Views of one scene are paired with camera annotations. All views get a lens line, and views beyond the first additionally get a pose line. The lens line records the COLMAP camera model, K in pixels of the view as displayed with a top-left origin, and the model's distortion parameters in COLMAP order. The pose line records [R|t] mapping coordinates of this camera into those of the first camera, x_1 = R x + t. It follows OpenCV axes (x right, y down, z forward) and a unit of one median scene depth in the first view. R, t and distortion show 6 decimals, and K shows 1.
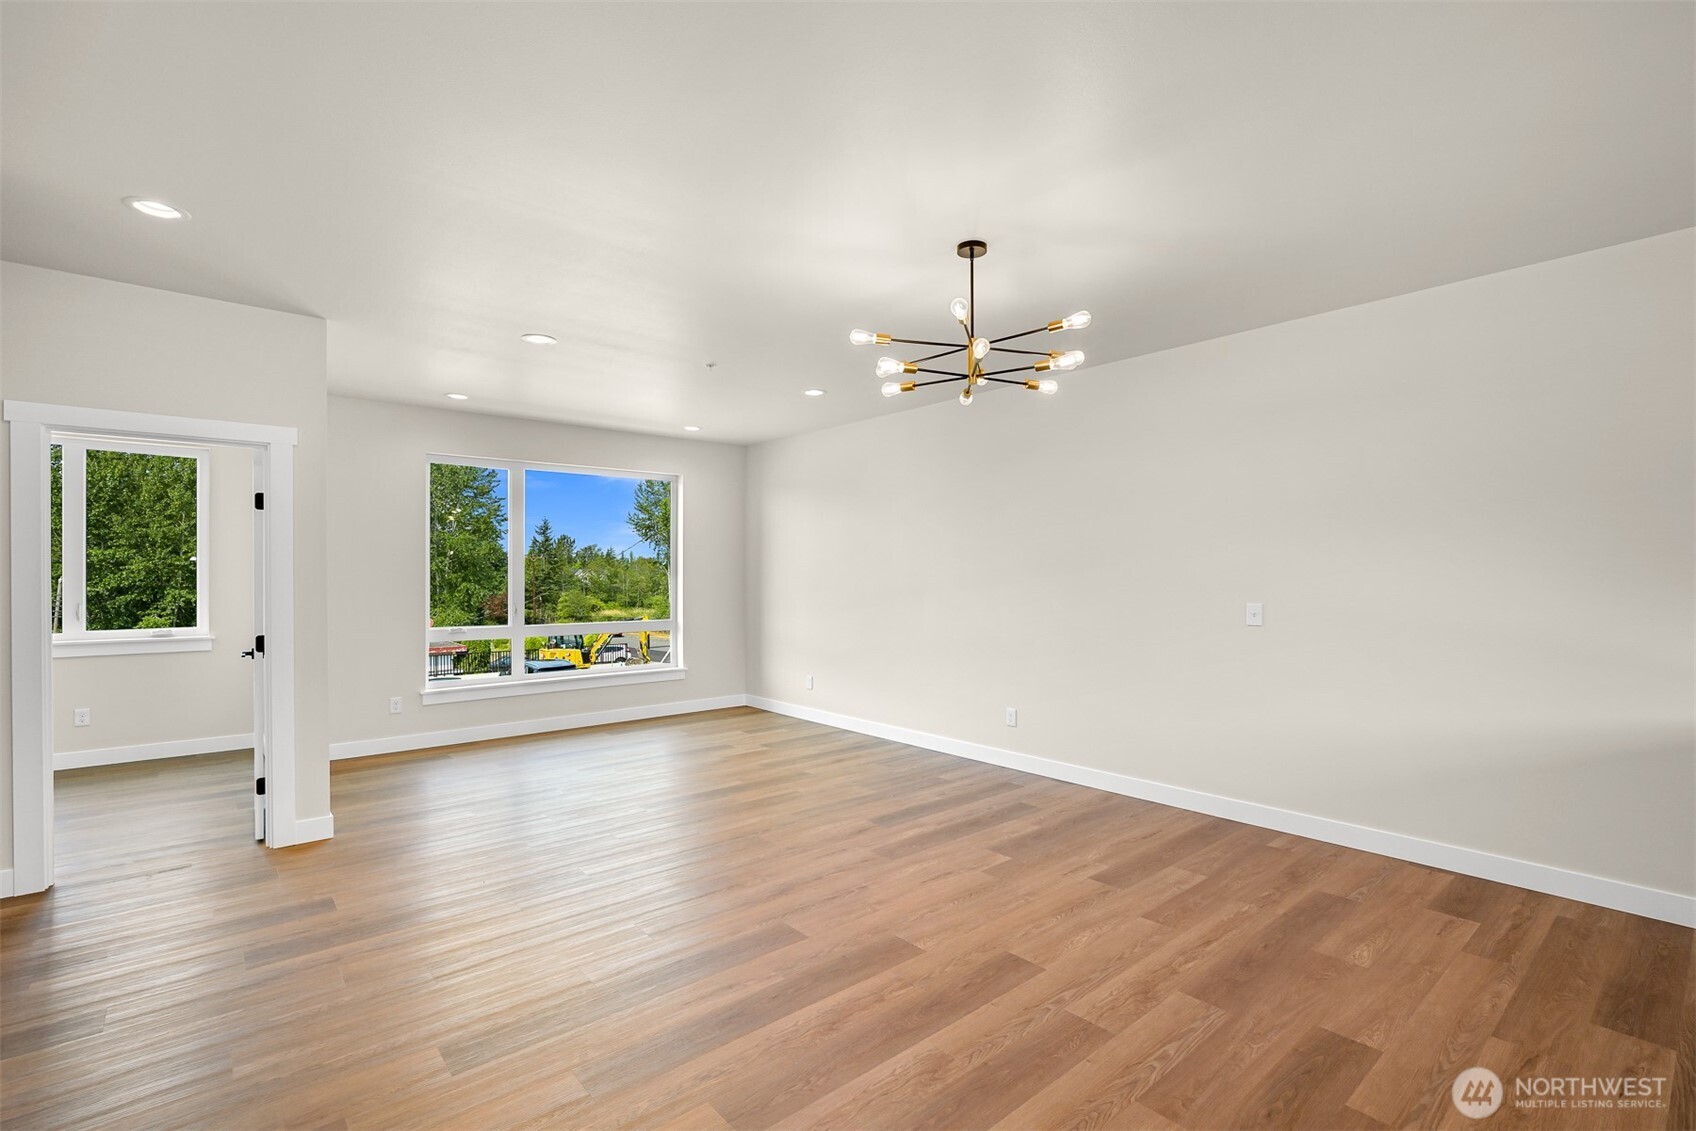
lens RADIAL K [[731.8, 0, 879.4], [0, 731.8, 575.5], [0, 0, 1]] dist [0.001015, -0.008575]
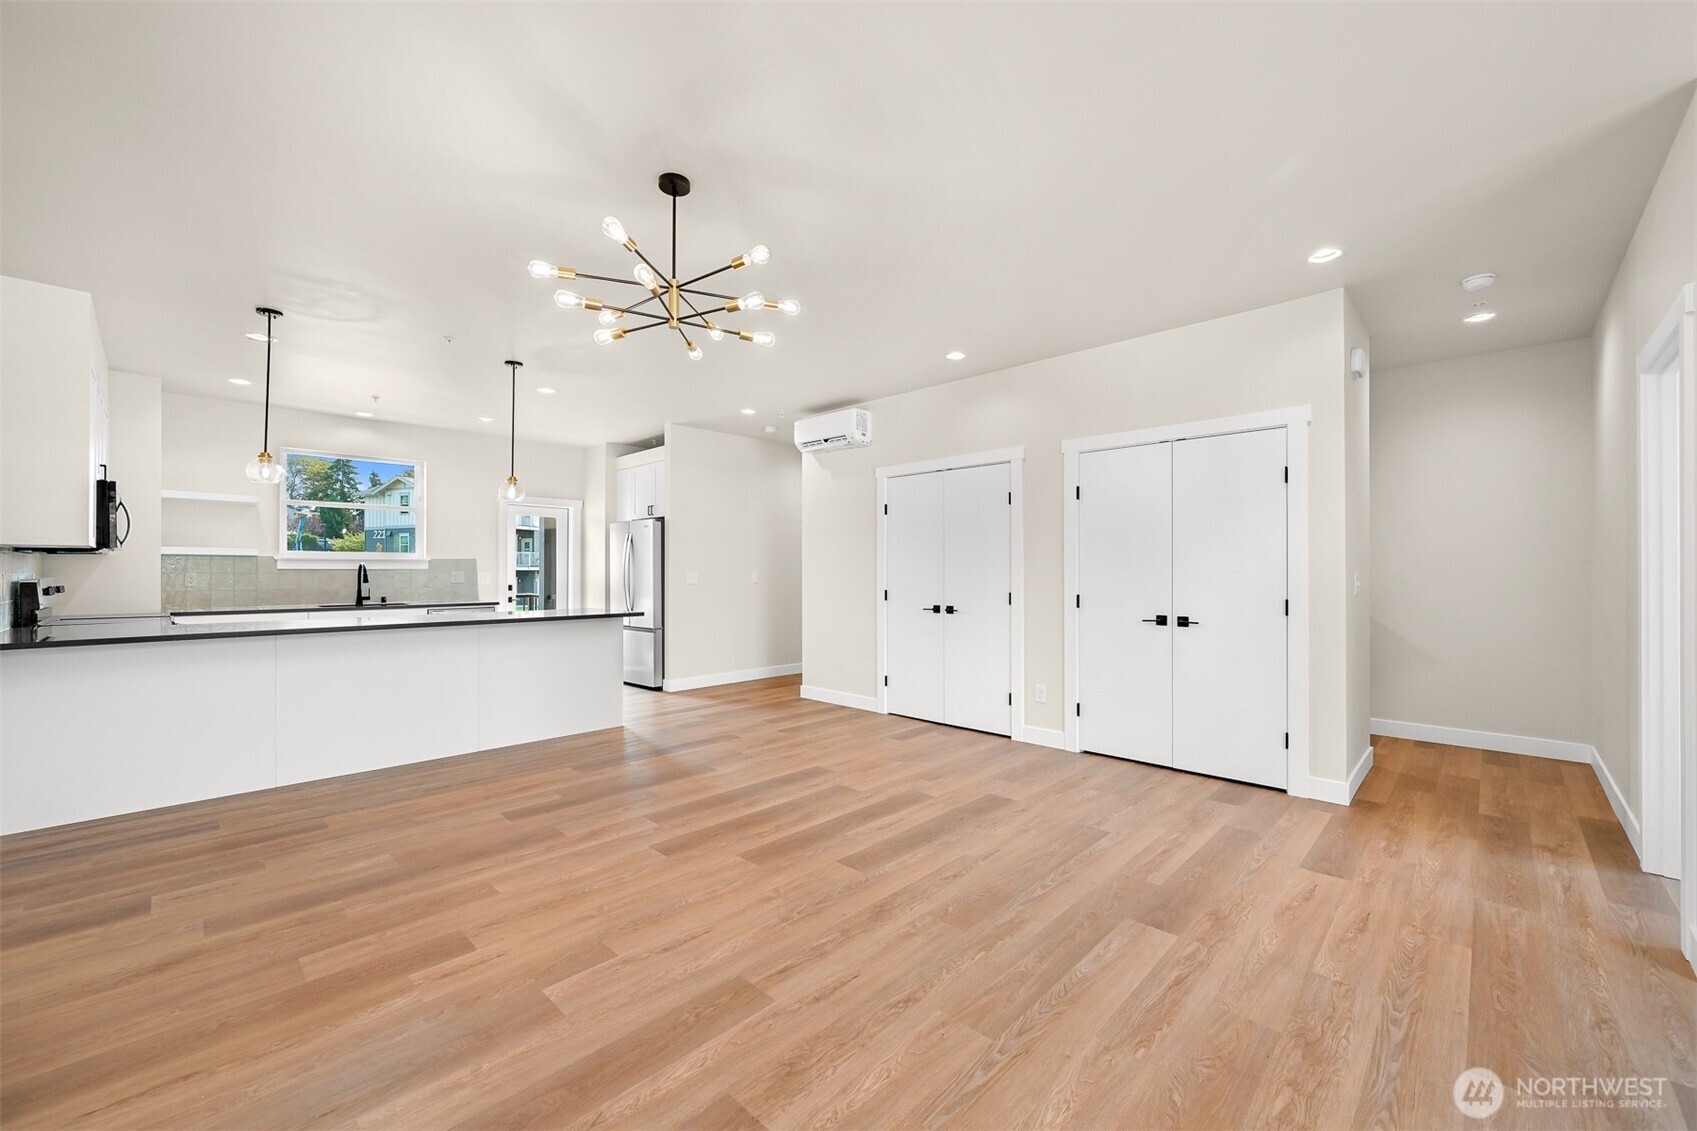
lens RADIAL K [[665.5, 0, 840.0], [0, 665.5, 568.5], [0, 0, 1]] dist [0.000984, 0.000091]
pose [[-0.999224, 0.003153, -0.039251, -0.022038], [0.003115, 0.999995, 0.001029, 0.015268], [0.039254, 0.000906, -0.999229, 0.723350]]
